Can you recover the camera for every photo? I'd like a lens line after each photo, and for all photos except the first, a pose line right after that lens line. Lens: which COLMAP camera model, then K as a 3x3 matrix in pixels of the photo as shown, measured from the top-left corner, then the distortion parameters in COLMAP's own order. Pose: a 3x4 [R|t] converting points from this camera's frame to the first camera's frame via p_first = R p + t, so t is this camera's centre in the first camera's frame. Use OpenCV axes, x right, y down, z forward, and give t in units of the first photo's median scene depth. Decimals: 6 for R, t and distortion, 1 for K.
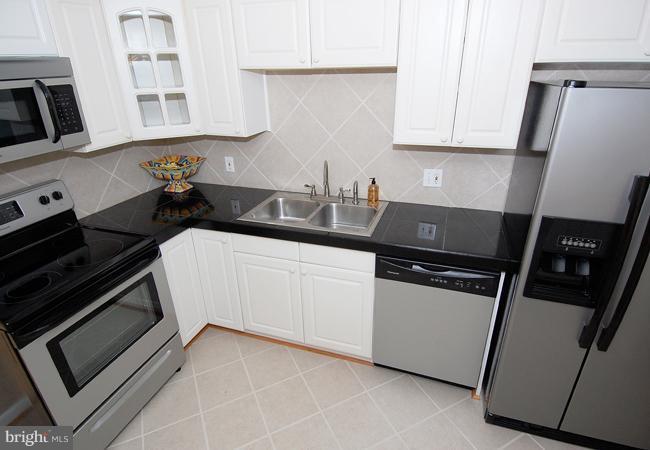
lens RADIAL K [[379.6, 0, 326.8], [0, 379.6, 265.0], [0, 0, 1]] dist [-0.025533, -0.001042]
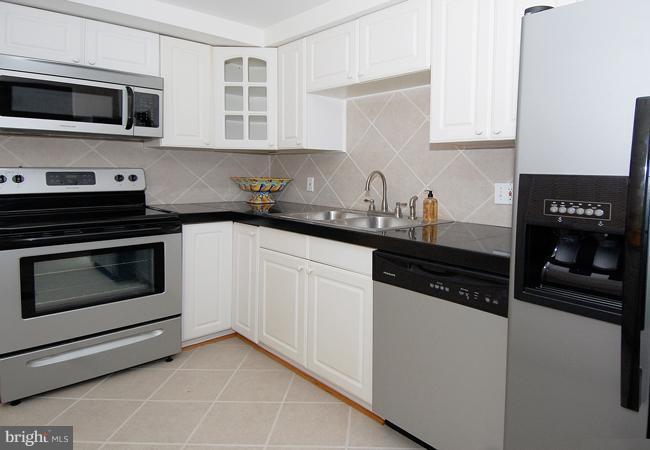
lens RADIAL K [[405.0, 0, 326.0], [0, 405.0, 162.3], [0, 0, 1]] dist [-0.002322, -0.000885]
pose [[0.891683, -0.010660, -0.452535, 0.395799], [-0.188346, 0.900336, -0.392328, 0.149776], [0.411615, 0.435065, 0.800806, 0.141353]]
